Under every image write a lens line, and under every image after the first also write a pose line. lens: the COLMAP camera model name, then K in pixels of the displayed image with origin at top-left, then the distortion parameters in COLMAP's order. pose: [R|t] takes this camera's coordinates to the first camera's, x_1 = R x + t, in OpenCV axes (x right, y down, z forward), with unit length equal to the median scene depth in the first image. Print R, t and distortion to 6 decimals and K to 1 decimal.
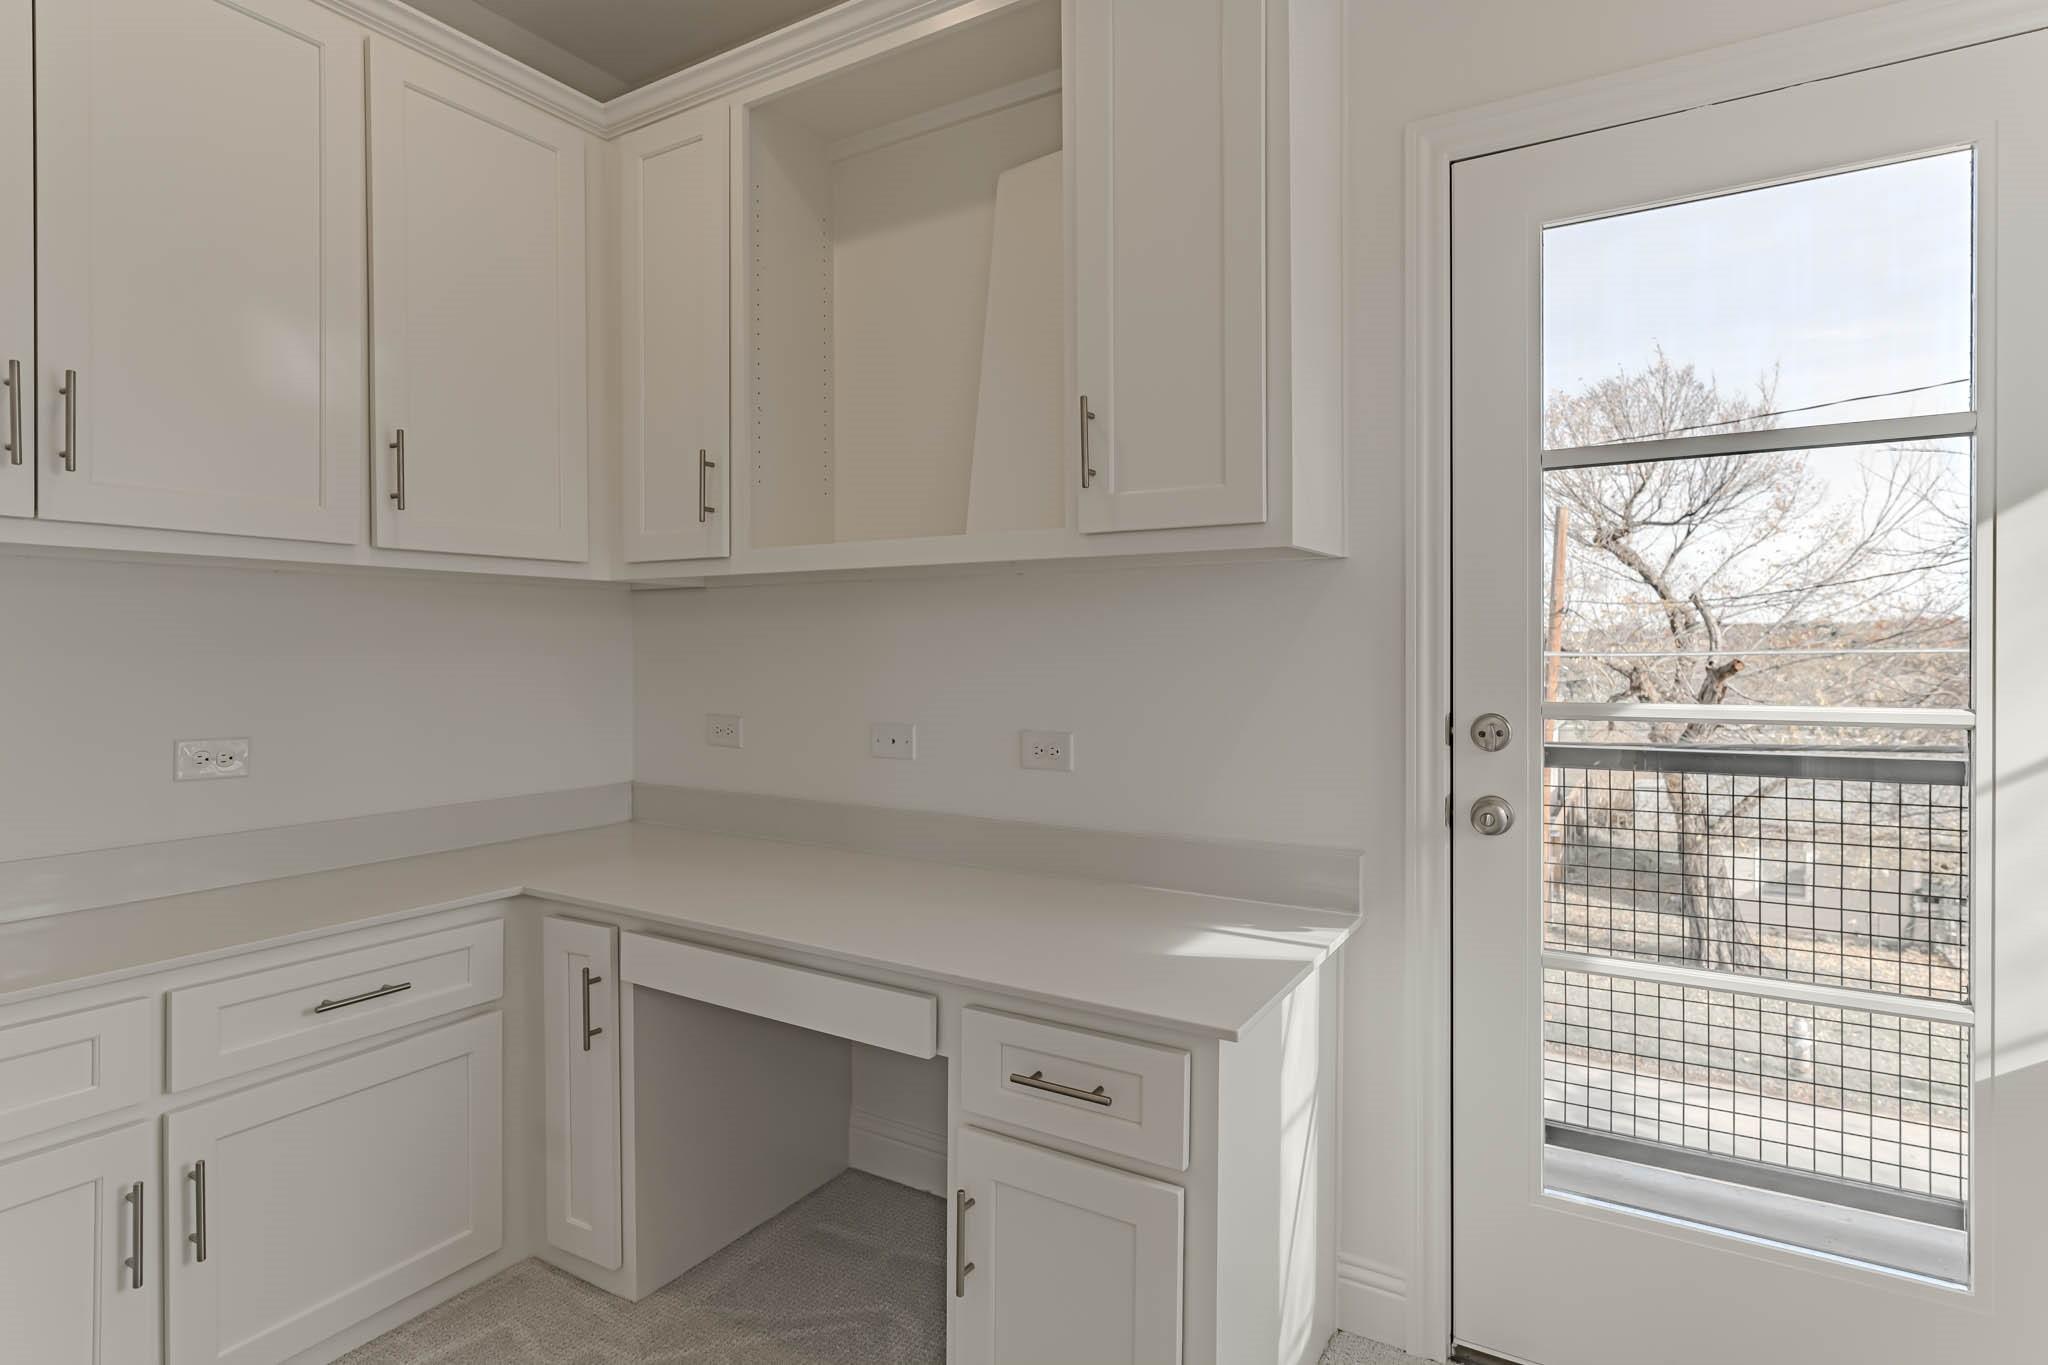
lens RADIAL K [[1069.8, 0, 1013.0], [0, 1069.8, 654.6], [0, 0, 1]] dist [0.003228, 0.001098]
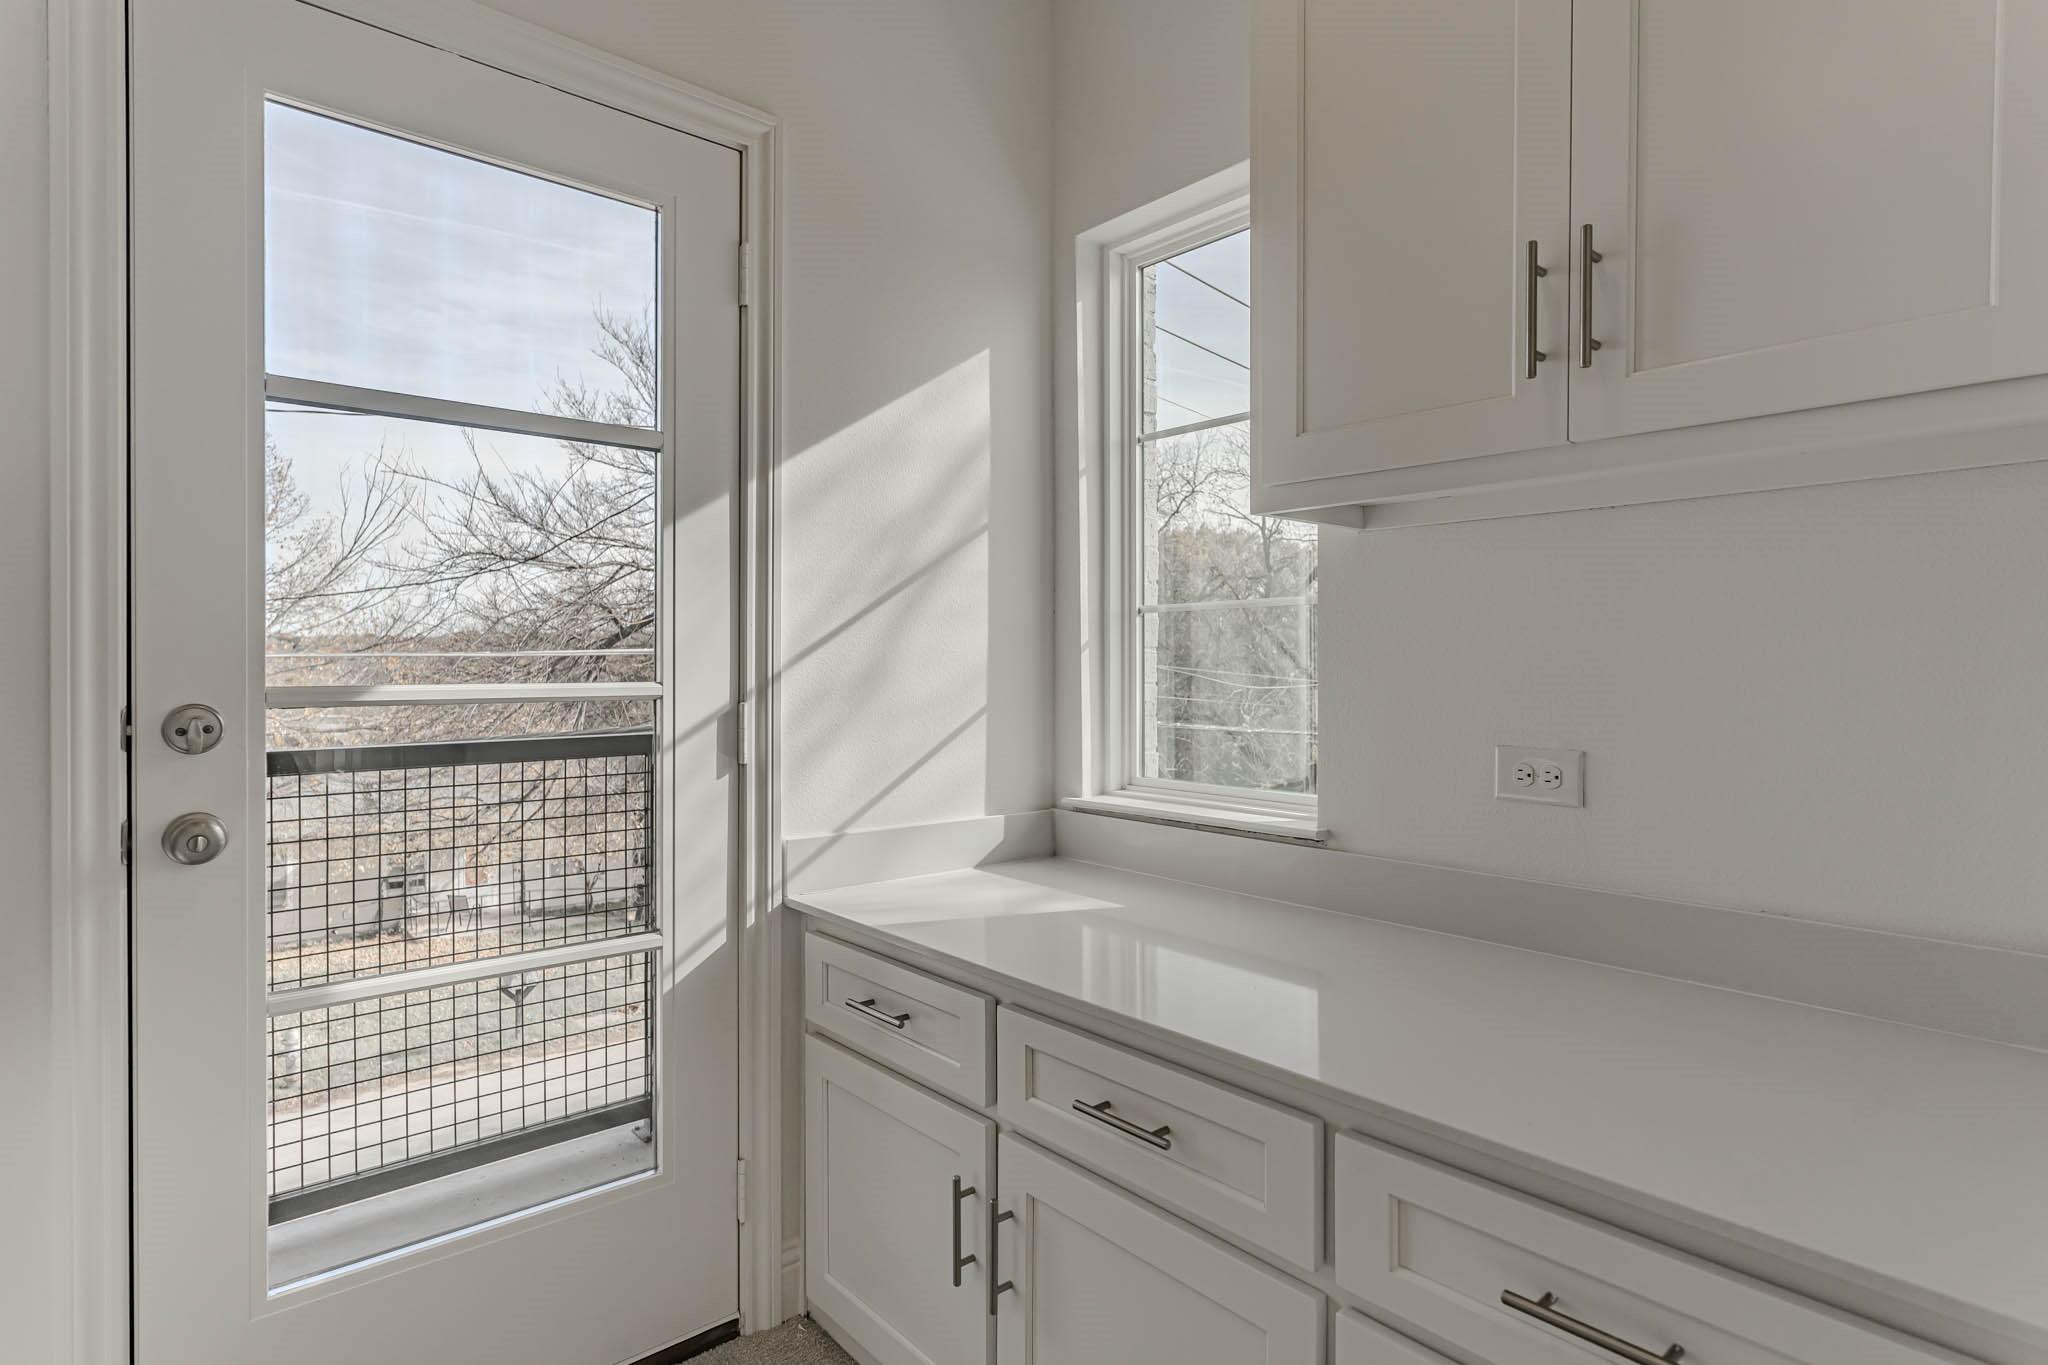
lens RADIAL K [[1069.8, 0, 1043.8], [0, 1069.8, 684.9], [0, 0, 1]] dist [0.003228, 0.001098]
pose [[0.304835, -0.016959, 0.952254, -0.007623], [0.000619, 0.999845, 0.017609, 0.002246], [-0.952405, -0.004779, 0.304798, 0.015201]]
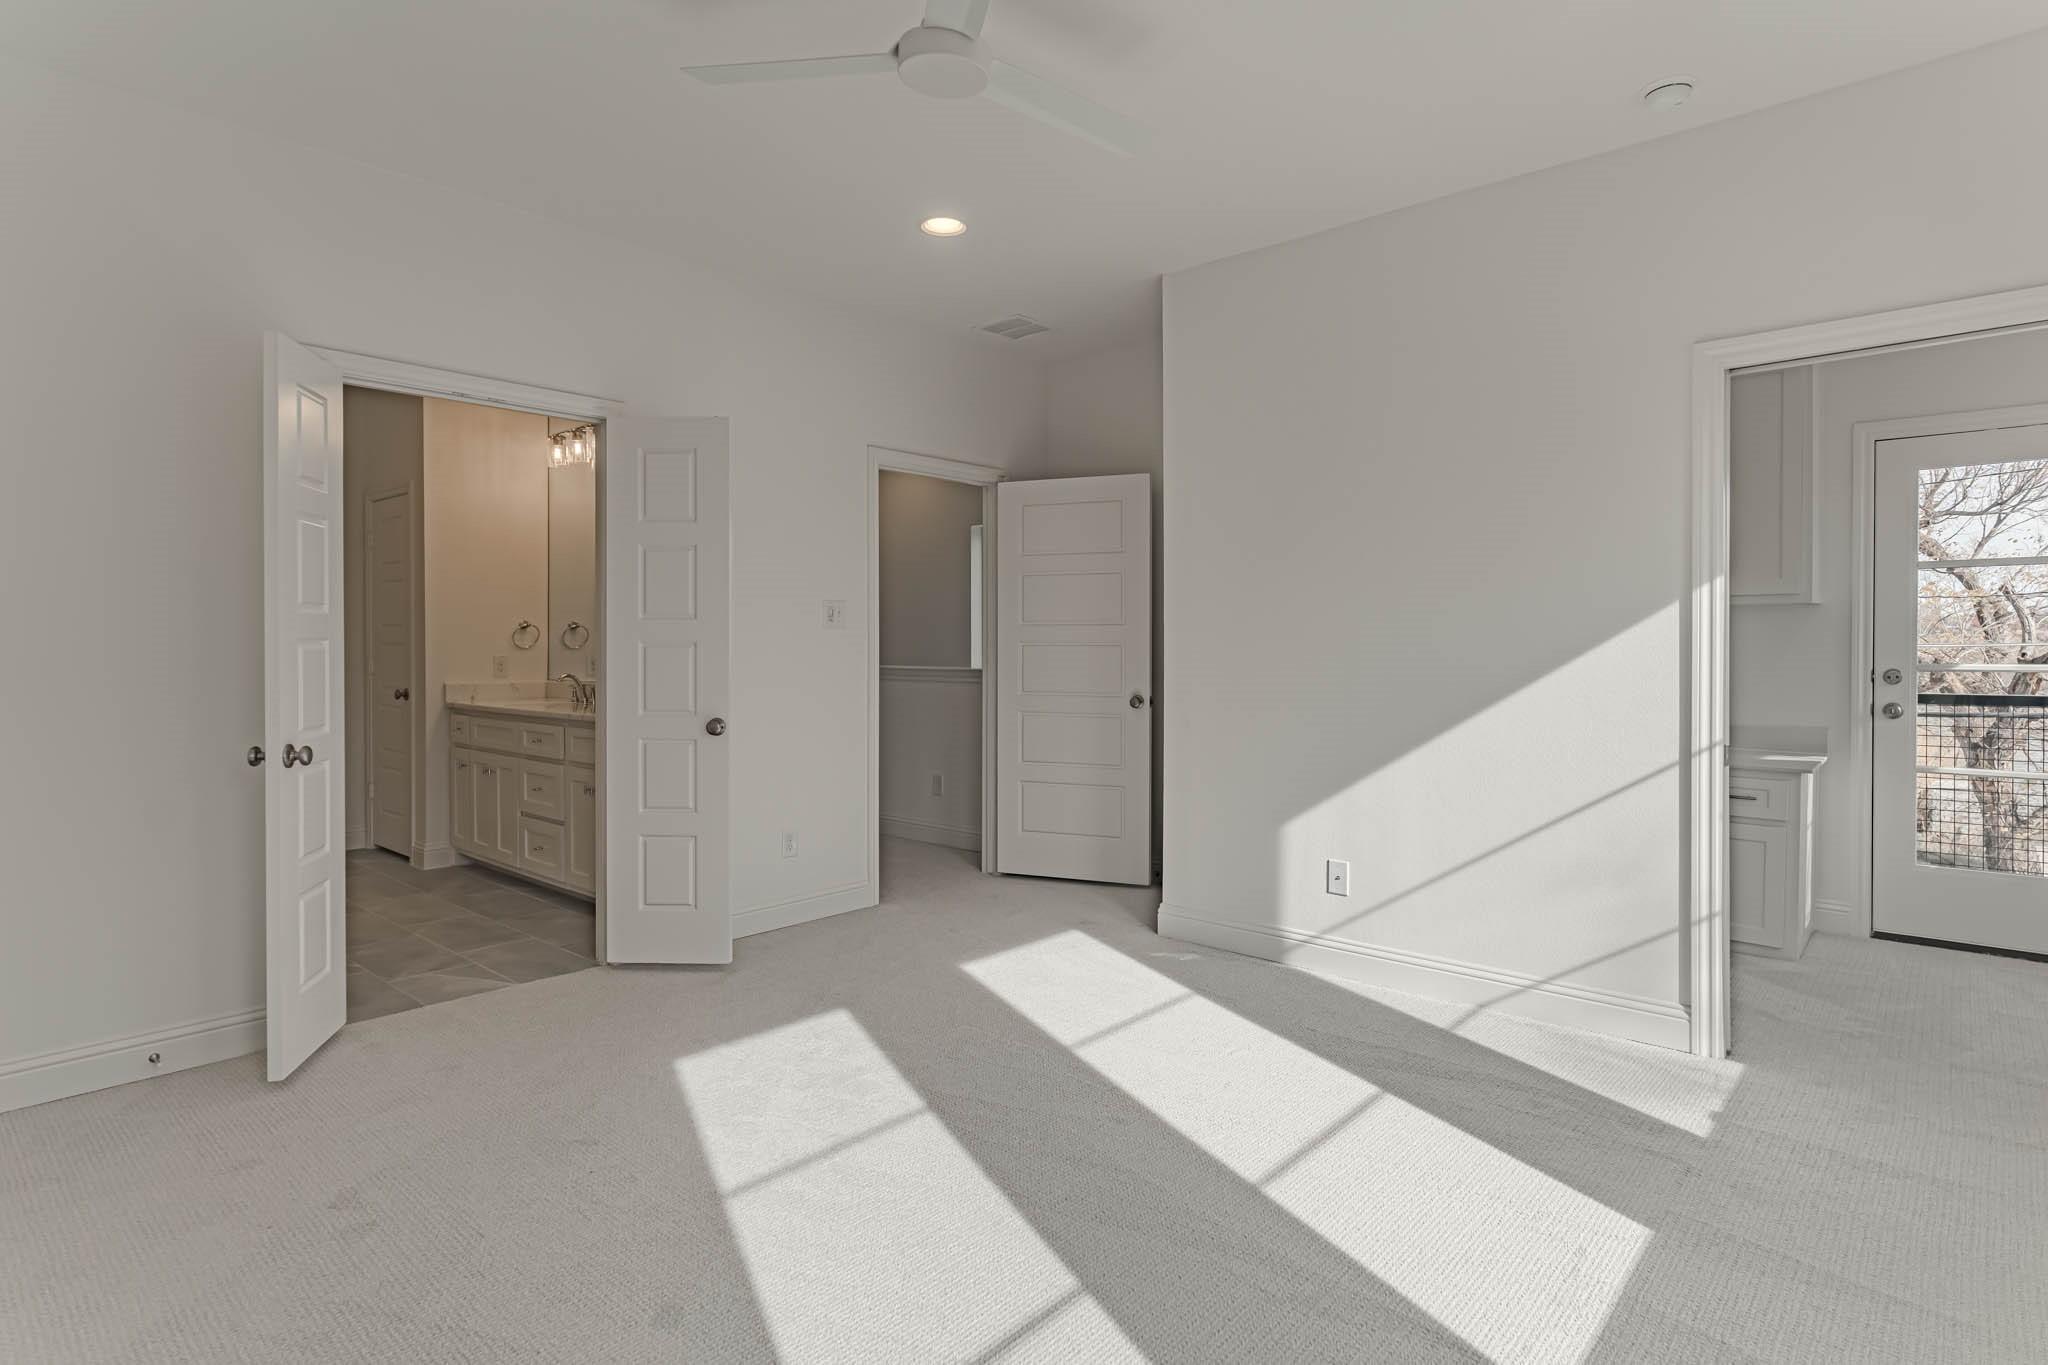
lens RADIAL K [[1069.8, 0, 1018.3], [0, 1069.8, 640.1], [0, 0, 1]] dist [0.003228, 0.001098]
pose [[0.984120, 0.004709, -0.177442, -0.085681], [-0.004878, 0.999988, -0.000516, 0.000051], [0.177438, 0.001373, 0.984131, -0.139210]]
